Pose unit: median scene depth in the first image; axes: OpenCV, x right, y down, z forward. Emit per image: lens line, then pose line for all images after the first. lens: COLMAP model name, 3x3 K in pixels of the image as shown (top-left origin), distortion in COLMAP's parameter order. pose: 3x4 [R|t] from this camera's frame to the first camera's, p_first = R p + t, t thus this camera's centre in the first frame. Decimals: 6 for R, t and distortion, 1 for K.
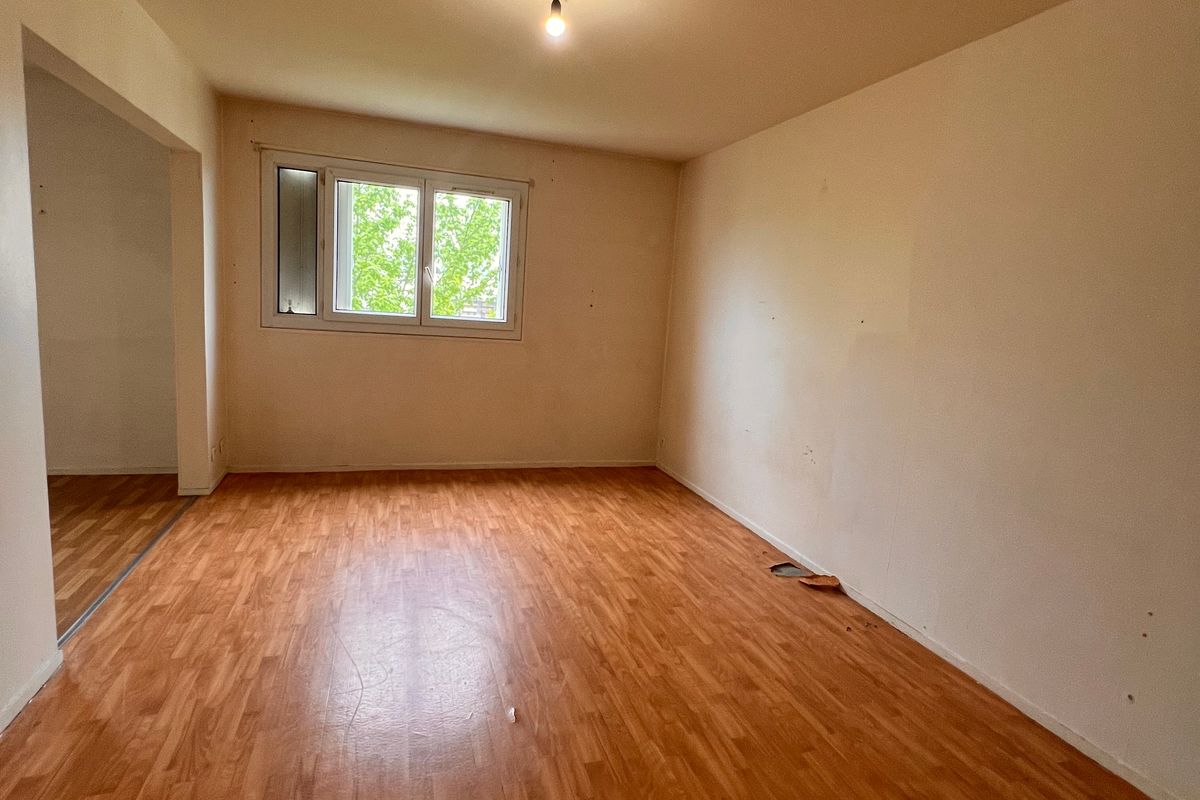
lens RADIAL K [[638.8, 0, 600.0], [0, 638.8, 400.0], [0, 0, 1]] dist [-0.001068, -0.001403]
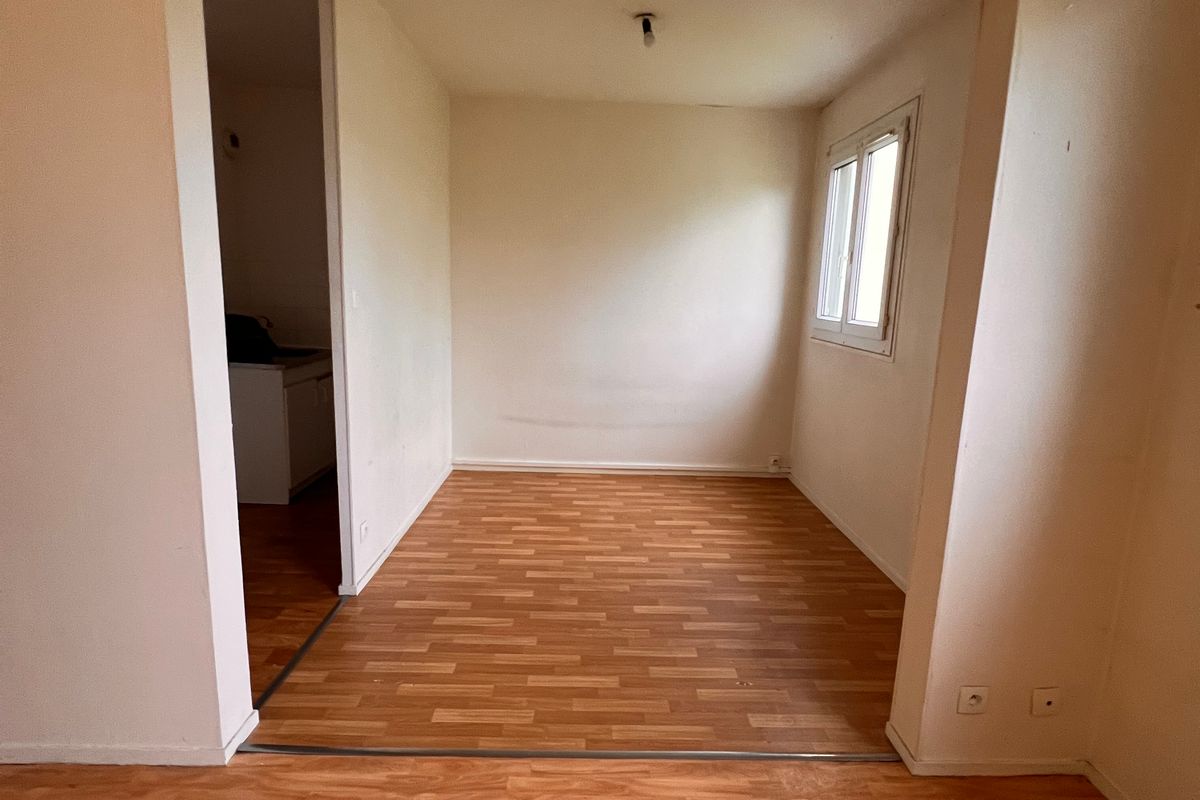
lens RADIAL K [[638.8, 0, 600.0], [0, 638.8, 400.0], [0, 0, 1]] dist [-0.001068, -0.001403]
pose [[-0.287697, 0.091387, -0.953351, -0.150867], [-0.194048, 0.969228, 0.151468, -0.137191], [0.937857, 0.228572, -0.261110, 0.884027]]
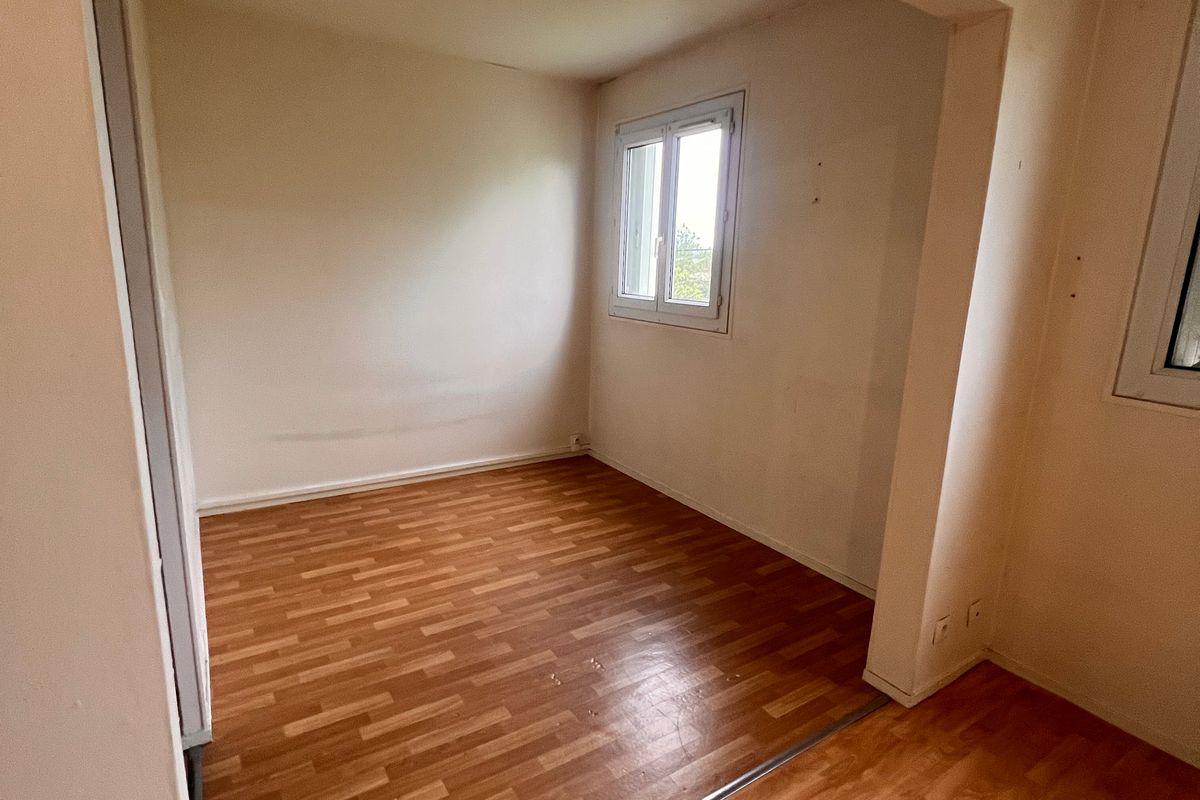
lens RADIAL K [[638.8, 0, 600.0], [0, 638.8, 400.0], [0, 0, 1]] dist [-0.001068, -0.001403]
pose [[0.259866, 0.144856, -0.954718, -0.228834], [-0.152950, 0.982378, 0.107422, -0.118003], [0.953455, 0.118109, 0.277442, 0.612734]]
